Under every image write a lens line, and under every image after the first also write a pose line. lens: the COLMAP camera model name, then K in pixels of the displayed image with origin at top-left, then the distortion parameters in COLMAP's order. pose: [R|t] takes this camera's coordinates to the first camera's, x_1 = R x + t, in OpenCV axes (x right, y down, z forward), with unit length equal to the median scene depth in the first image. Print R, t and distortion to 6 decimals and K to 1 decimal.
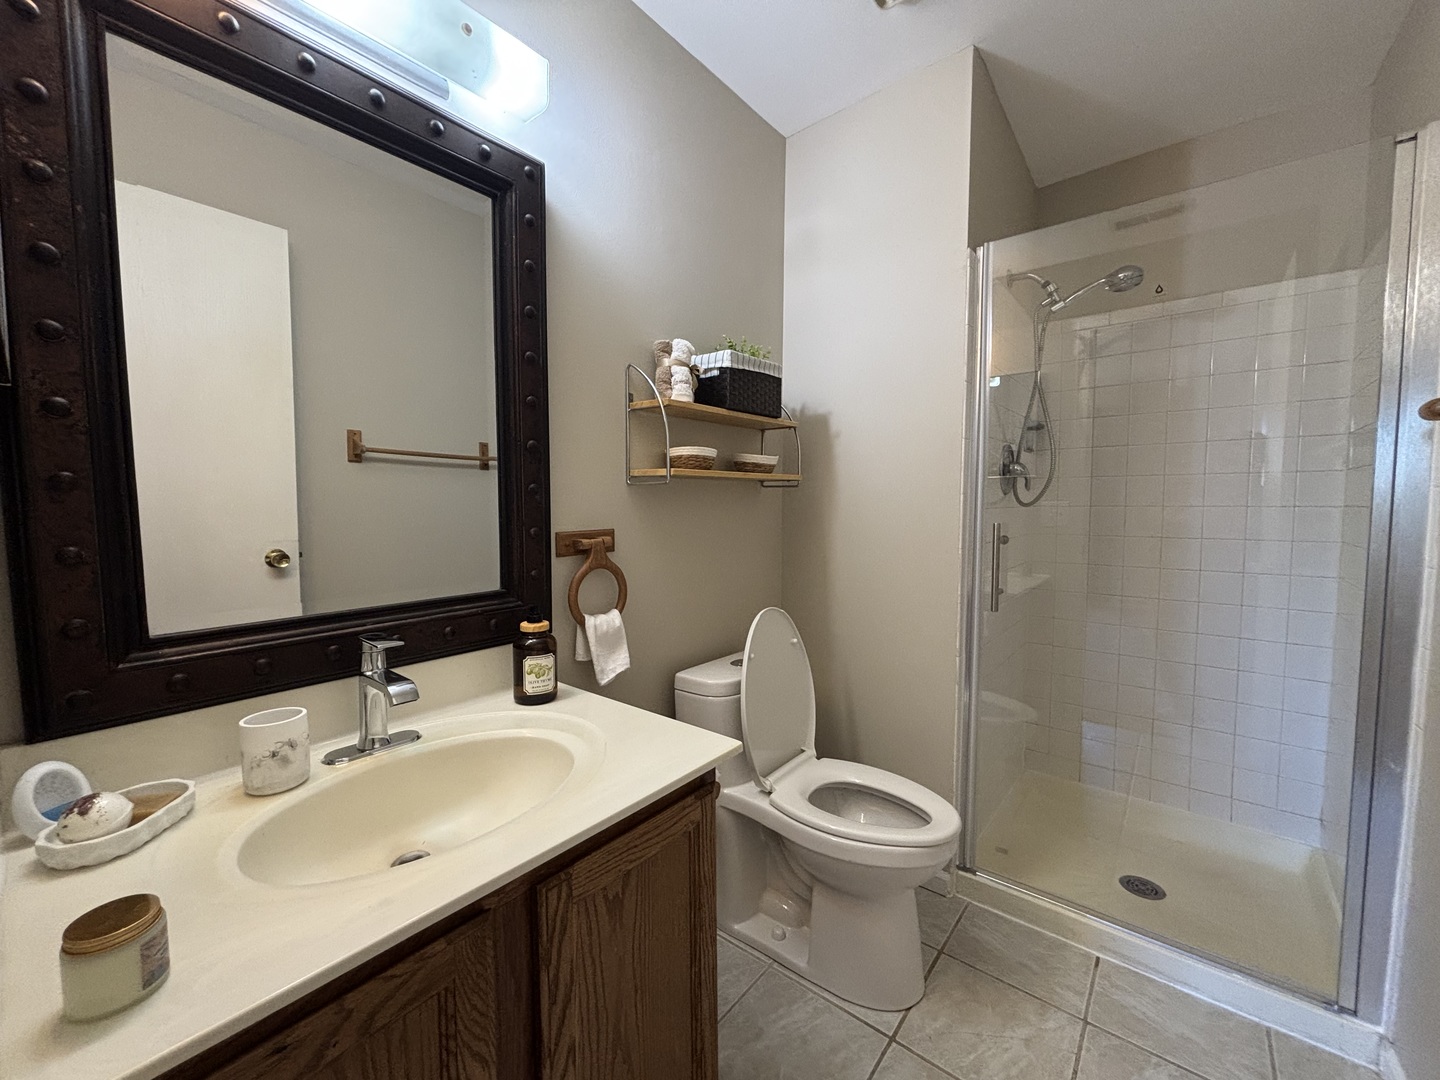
lens RADIAL K [[584.0, 0, 712.3], [0, 584.0, 537.3], [0, 0, 1]] dist [-0.000661, -0.000079]
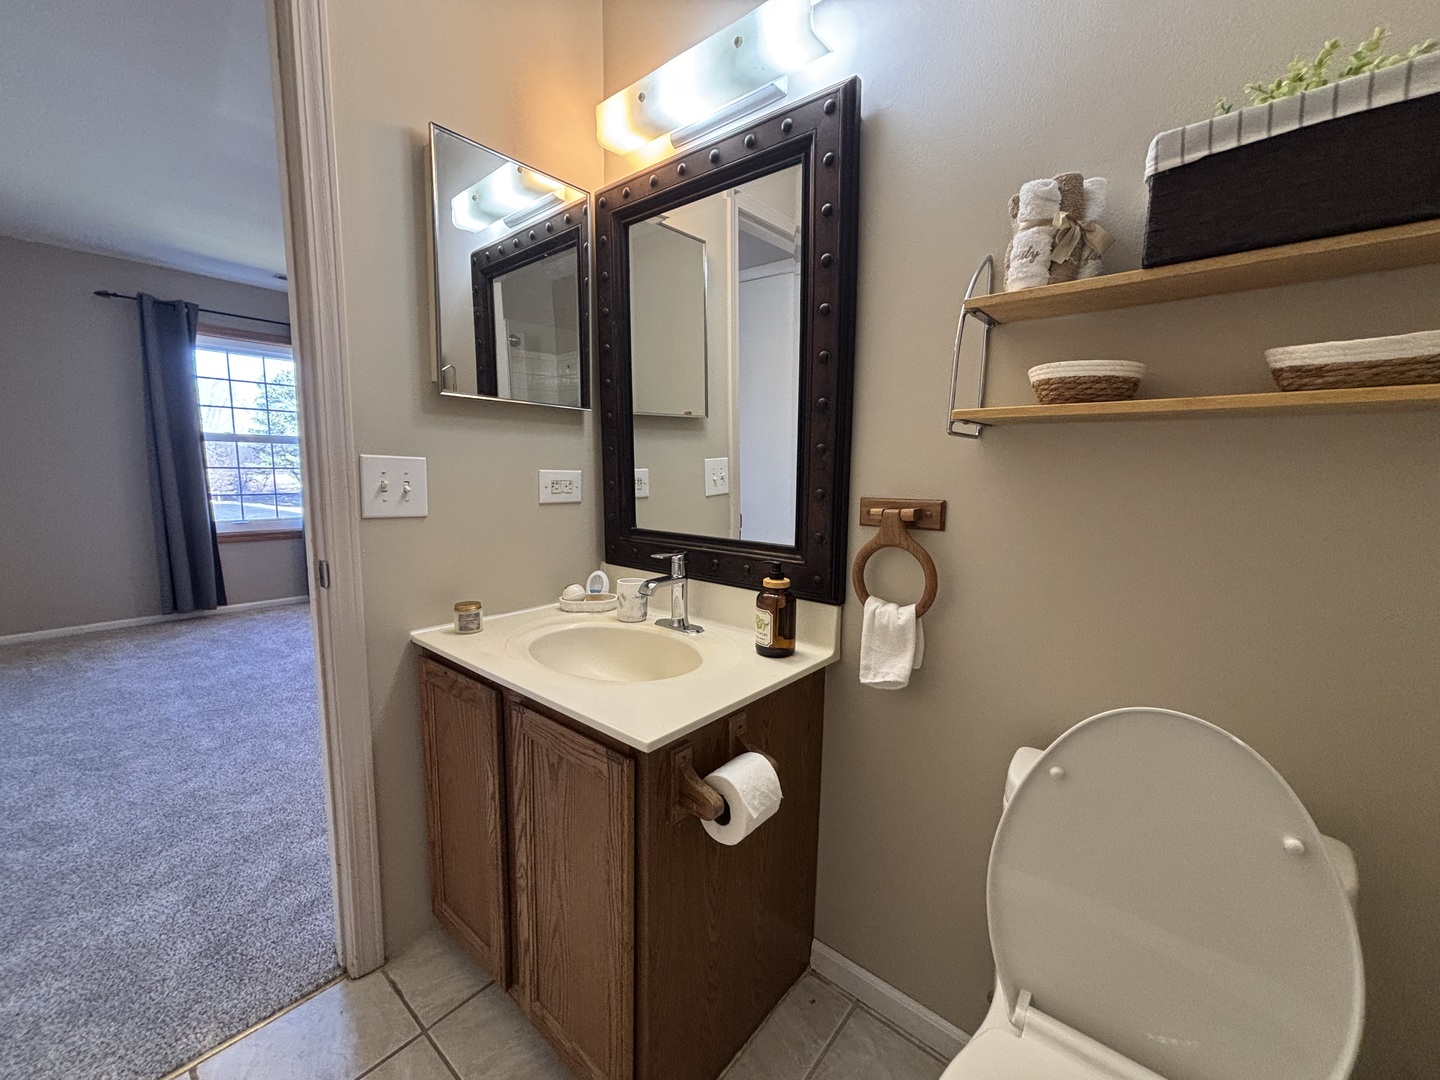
lens RADIAL K [[584.0, 0, 712.3], [0, 584.0, 537.3], [0, 0, 1]] dist [-0.000661, -0.000079]
pose [[-0.023915, 0.125677, -0.991783, 0.722425], [-0.070464, 0.989387, 0.127073, -0.052656], [0.997228, 0.072924, -0.014806, 0.912579]]
